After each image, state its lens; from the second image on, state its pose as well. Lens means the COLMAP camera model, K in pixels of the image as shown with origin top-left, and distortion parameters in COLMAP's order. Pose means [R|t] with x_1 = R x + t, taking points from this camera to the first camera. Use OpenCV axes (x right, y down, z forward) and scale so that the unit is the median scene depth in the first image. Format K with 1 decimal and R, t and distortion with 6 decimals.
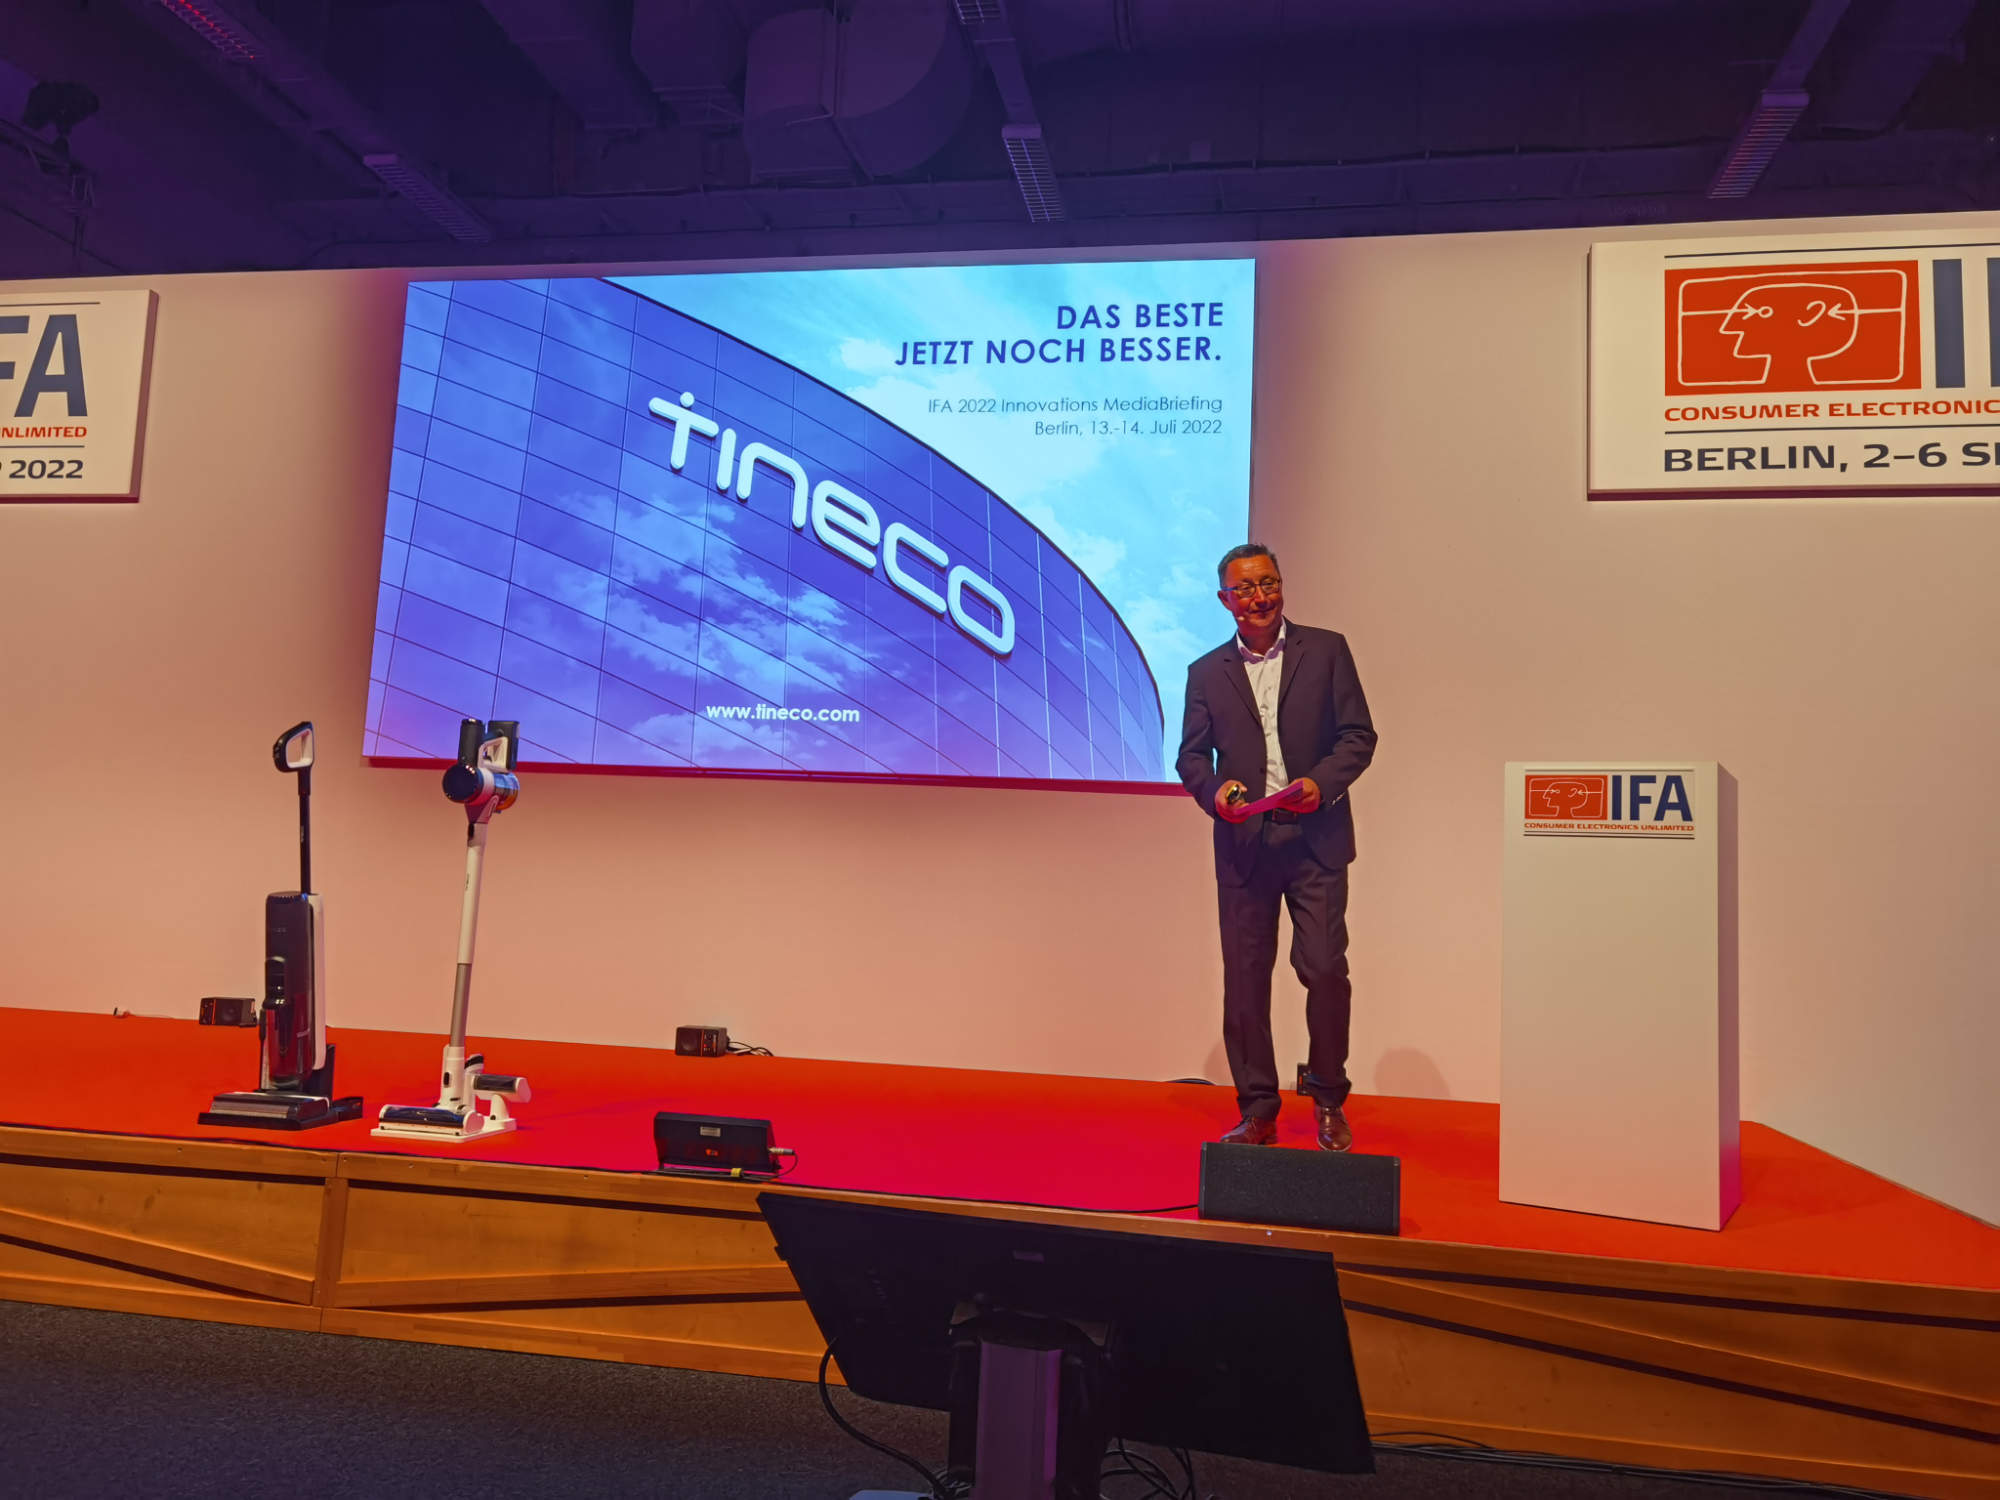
lens RADIAL K [[1634.0, 0, 991.7], [0, 1634.0, 747.1], [0, 0, 1]] dist [0.013538, -0.014486]
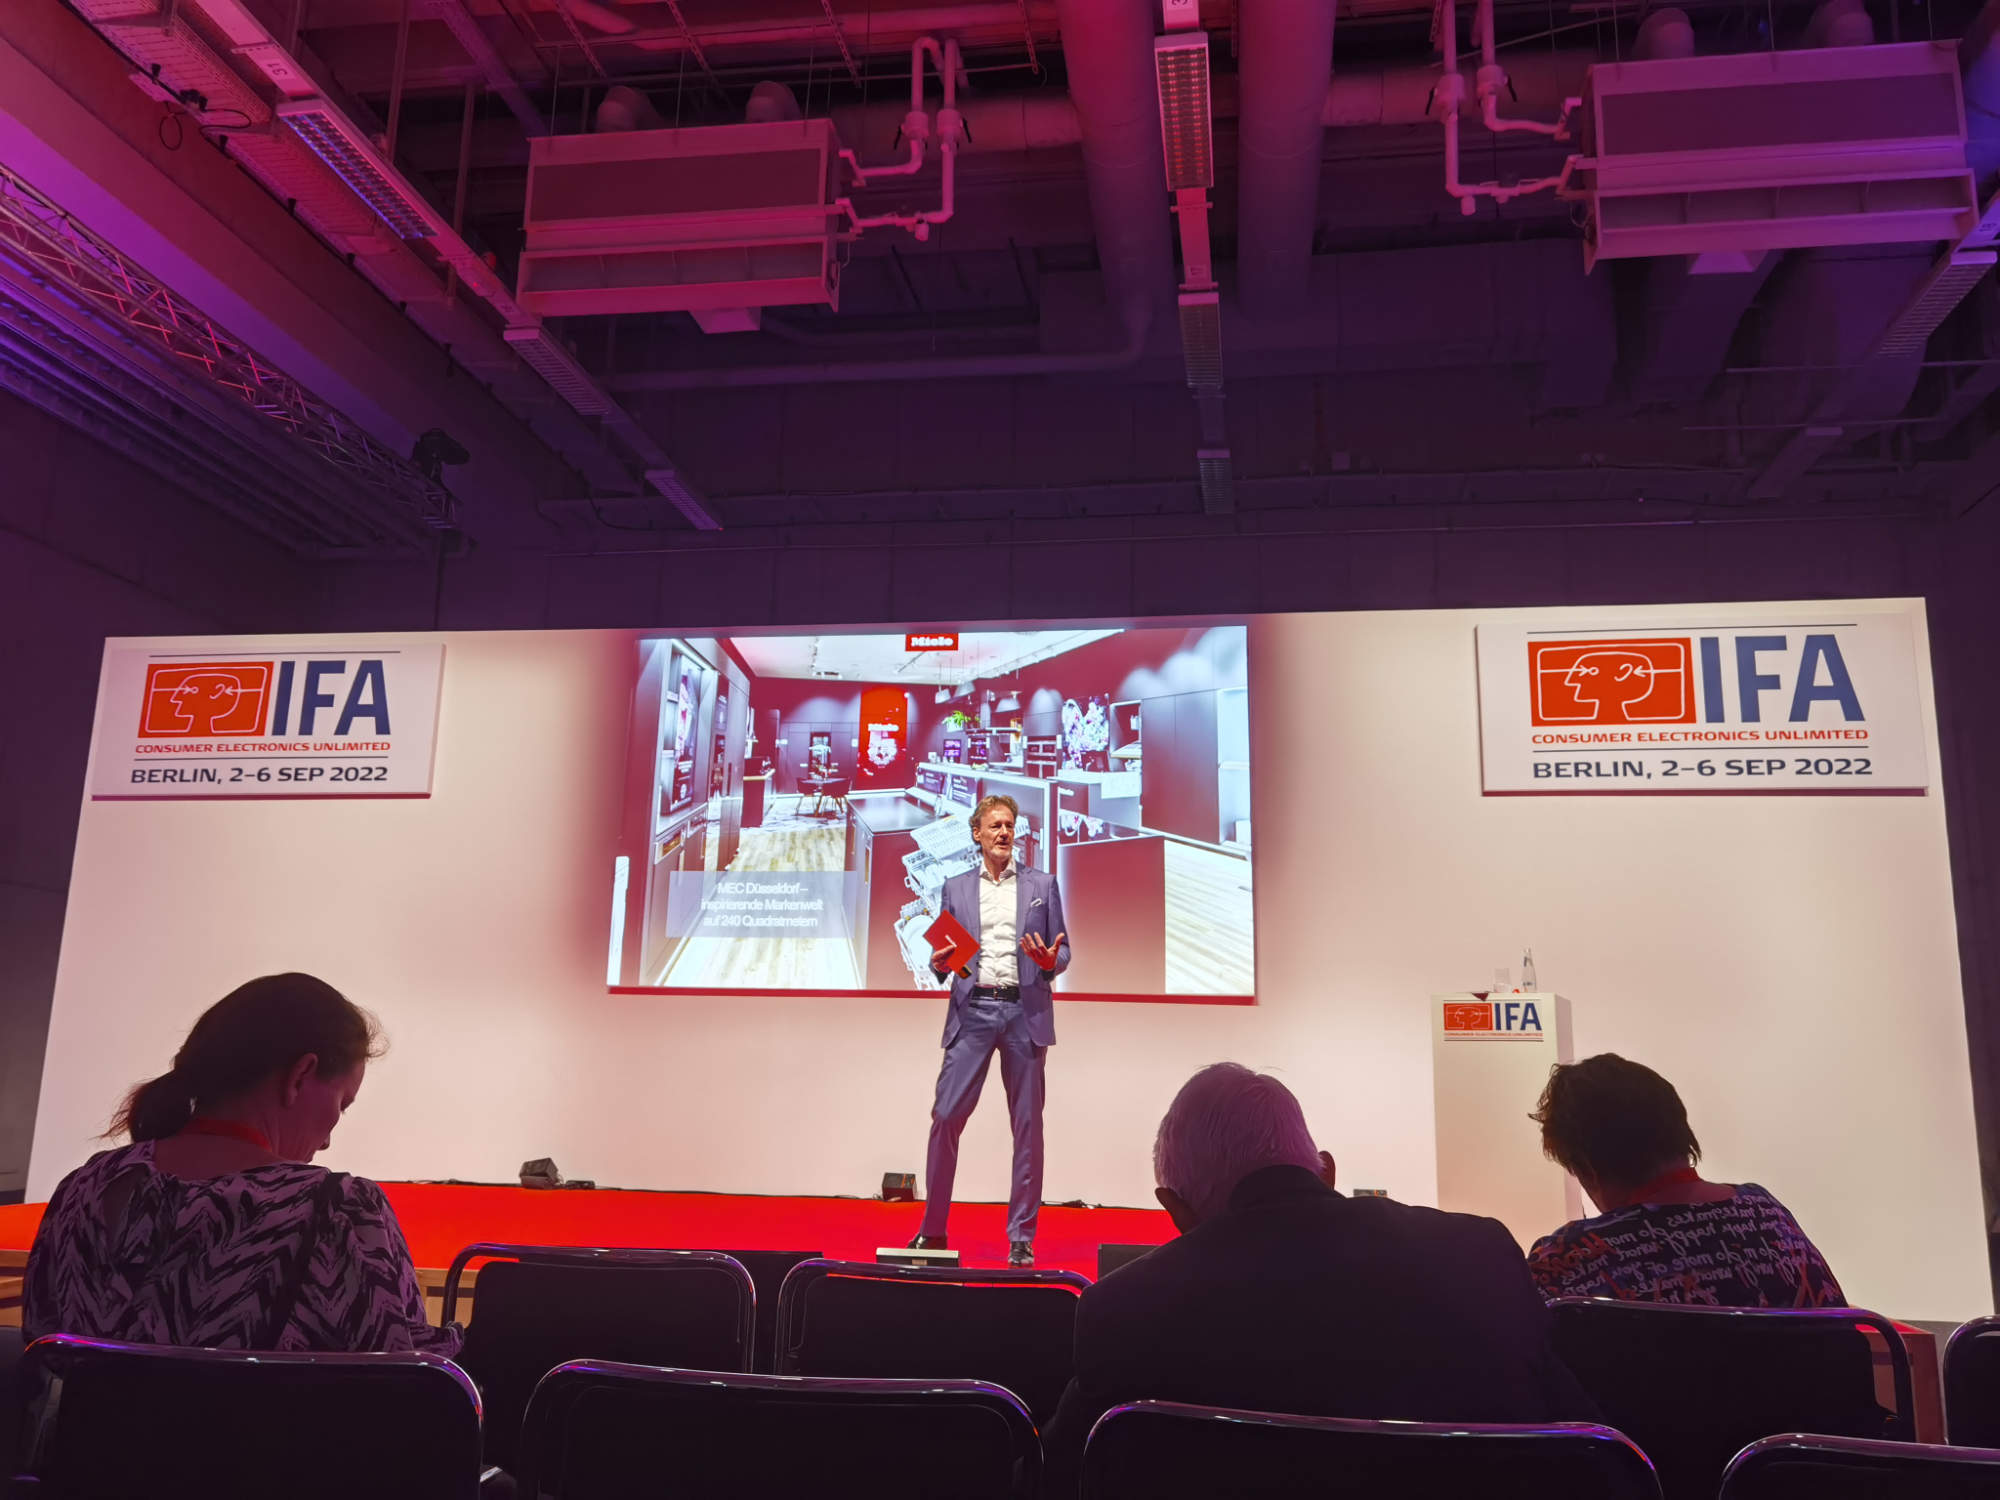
lens RADIAL K [[1634.0, 0, 1008.6], [0, 1634.0, 747.3], [0, 0, 1]] dist [0.013538, -0.014486]
pose [[0.999033, -0.019238, 0.039545, -0.125000], [0.022954, 0.995137, -0.095792, -0.065392], [-0.037510, 0.096607, 0.994616, -0.468275]]
